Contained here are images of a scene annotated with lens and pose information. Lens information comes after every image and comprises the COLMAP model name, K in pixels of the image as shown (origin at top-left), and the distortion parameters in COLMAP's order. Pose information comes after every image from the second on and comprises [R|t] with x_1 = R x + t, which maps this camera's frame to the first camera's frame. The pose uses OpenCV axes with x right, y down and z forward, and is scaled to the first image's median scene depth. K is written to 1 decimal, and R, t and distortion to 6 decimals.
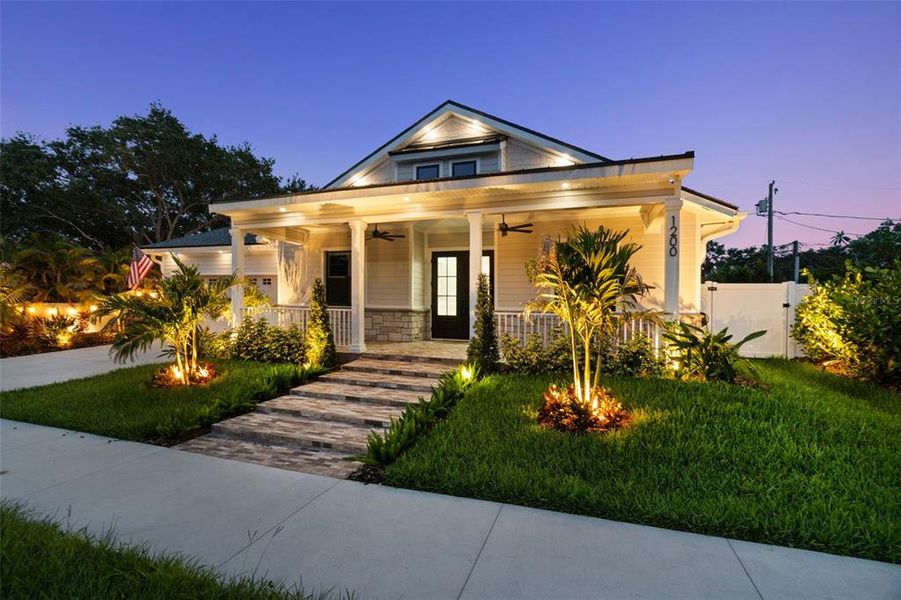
lens RADIAL K [[406.0, 0, 440.7], [0, 406.0, 310.7], [0, 0, 1]] dist [-0.002893, -0.000239]
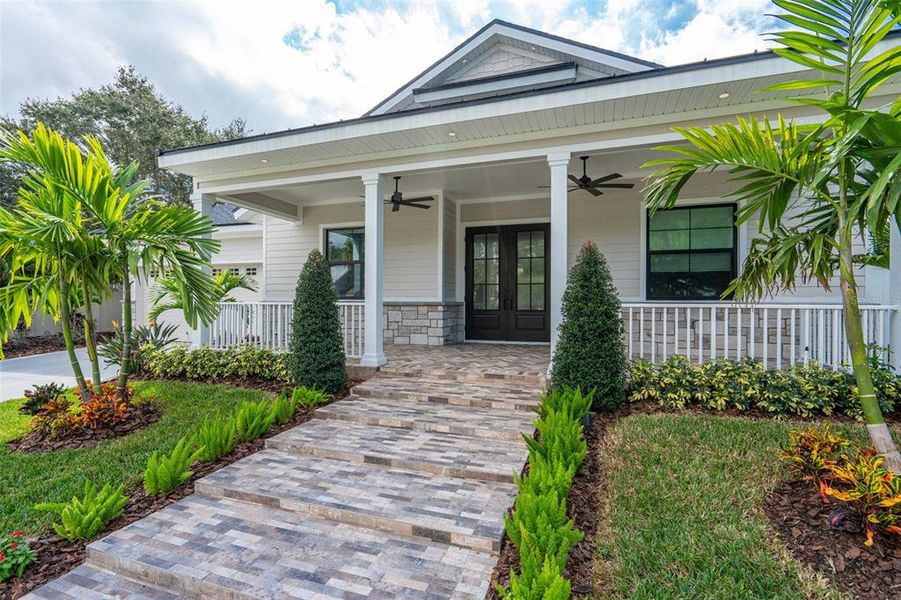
lens RADIAL K [[410.4, 0, 447.7], [0, 410.4, 298.4], [0, 0, 1]] dist [0.000159, 0.000331]
pose [[0.999795, -0.012952, 0.015532, -0.093980], [0.013259, 0.999715, -0.019839, 0.005819], [-0.015270, 0.020041, 0.999683, 0.322428]]
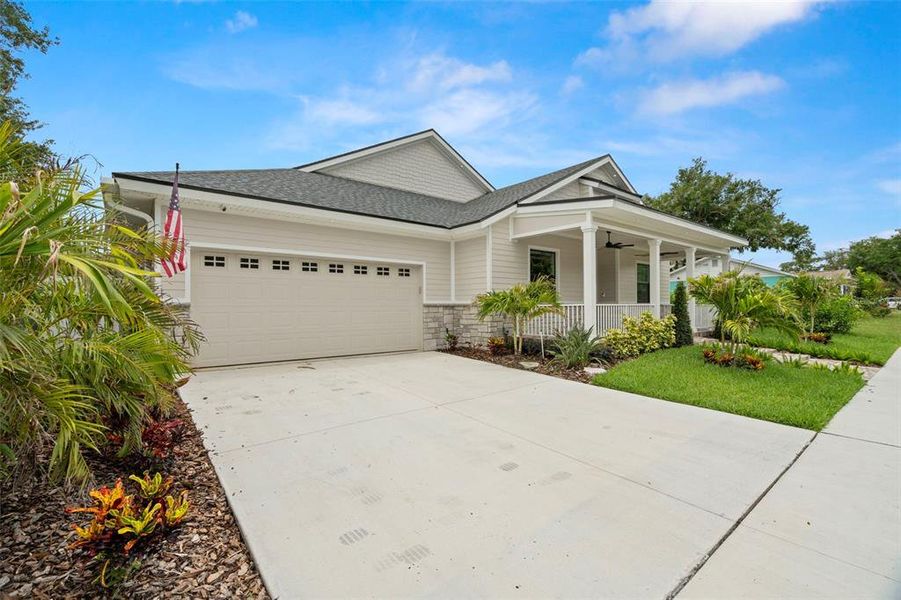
lens RADIAL K [[402.3, 0, 445.0], [0, 402.3, 301.1], [0, 0, 1]] dist [0.002297, -0.000221]
pose [[0.518700, -0.010836, 0.854887, -1.793877], [0.018894, 0.999821, 0.001210, -0.029013], [-0.854747, 0.015525, 0.518812, 0.948719]]
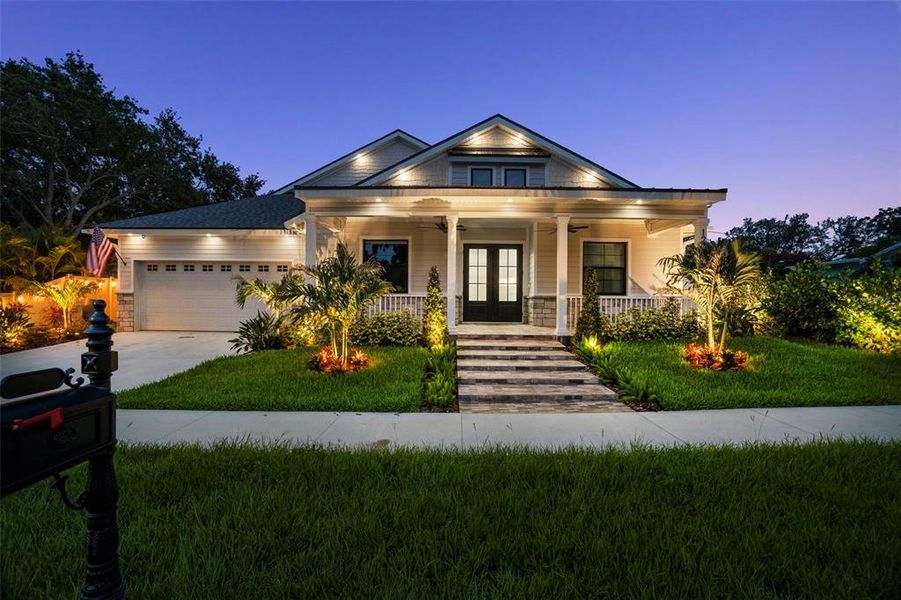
lens RADIAL K [[410.2, 0, 447.0], [0, 410.2, 302.7], [0, 0, 1]] dist [-0.052916, 0.018848]
pose [[0.941735, -0.013164, 0.336099, -0.617274], [0.011024, 0.999905, 0.008276, 0.007870], [-0.336176, -0.004089, 0.941790, -0.046708]]
